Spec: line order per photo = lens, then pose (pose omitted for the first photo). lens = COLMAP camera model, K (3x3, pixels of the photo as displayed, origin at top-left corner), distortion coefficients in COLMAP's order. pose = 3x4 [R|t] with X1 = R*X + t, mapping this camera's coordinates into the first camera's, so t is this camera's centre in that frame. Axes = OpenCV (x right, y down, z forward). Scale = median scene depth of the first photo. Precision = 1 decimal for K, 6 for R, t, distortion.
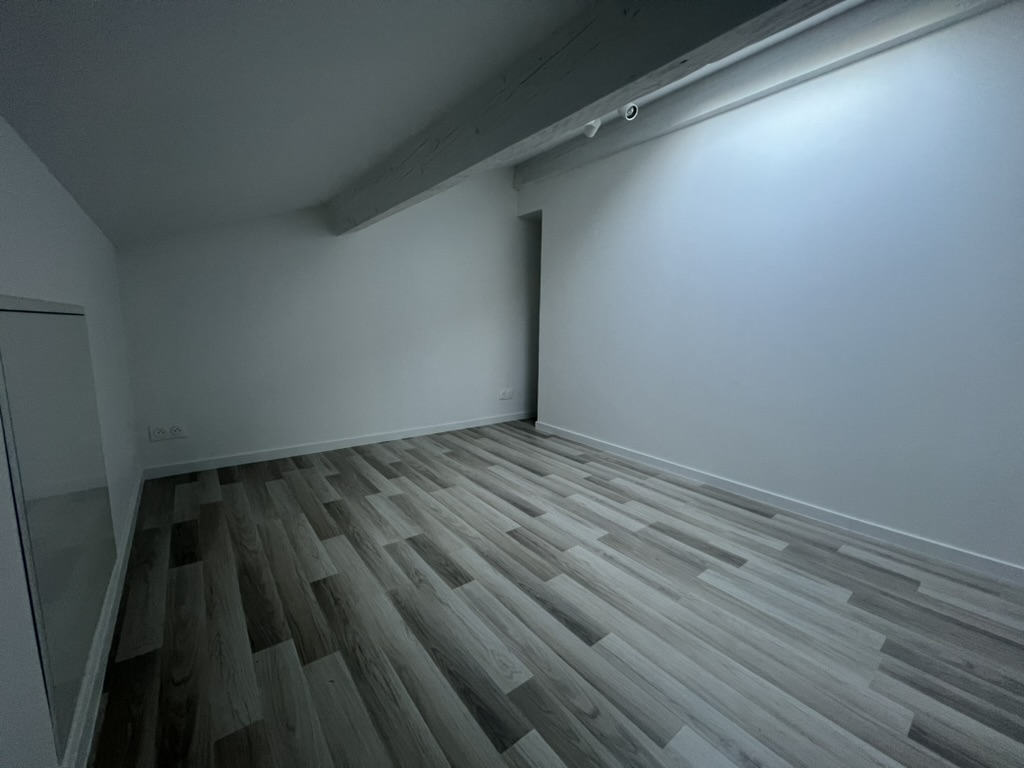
lens RADIAL K [[408.6, 0, 511.9], [0, 408.6, 382.3], [0, 0, 1]] dist [-0.000979, -0.000046]
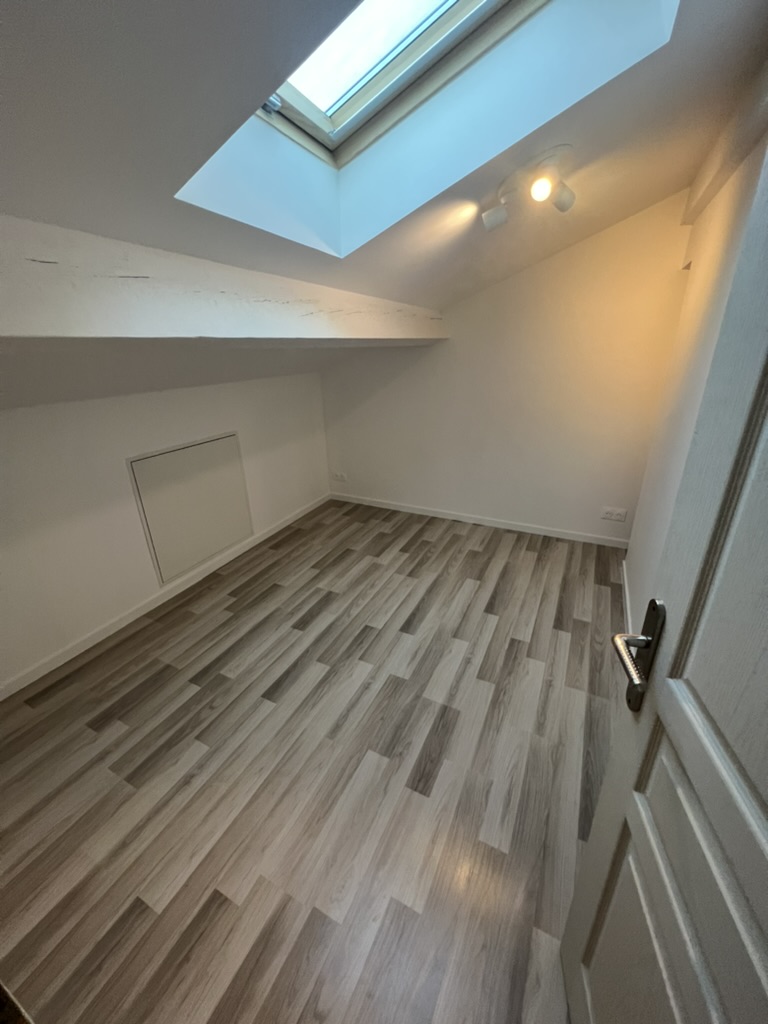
lens RADIAL K [[408.6, 0, 382.5], [0, 408.6, 511.9], [0, 0, 1]] dist [-0.000979, -0.000046]
pose [[0.420140, 0.323471, -0.847850, 0.912378], [-0.095008, 0.944856, 0.313401, -0.353432], [0.902472, -0.051120, 0.427704, 0.468229]]
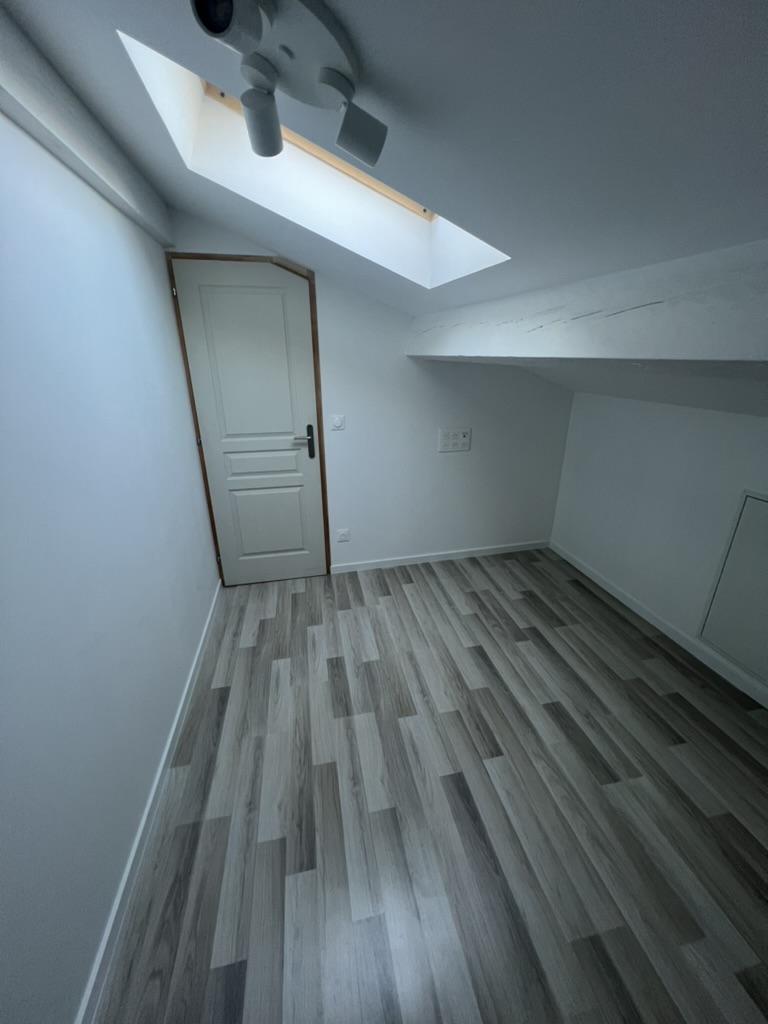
lens RADIAL K [[408.6, 0, 386.4], [0, 408.6, 510.0], [0, 0, 1]] dist [-0.000979, -0.000046]
pose [[-0.895327, -0.168659, 0.412242, -0.059969], [0.052767, 0.878853, 0.474165, -0.524817], [-0.442272, 0.446286, -0.777962, 1.459099]]
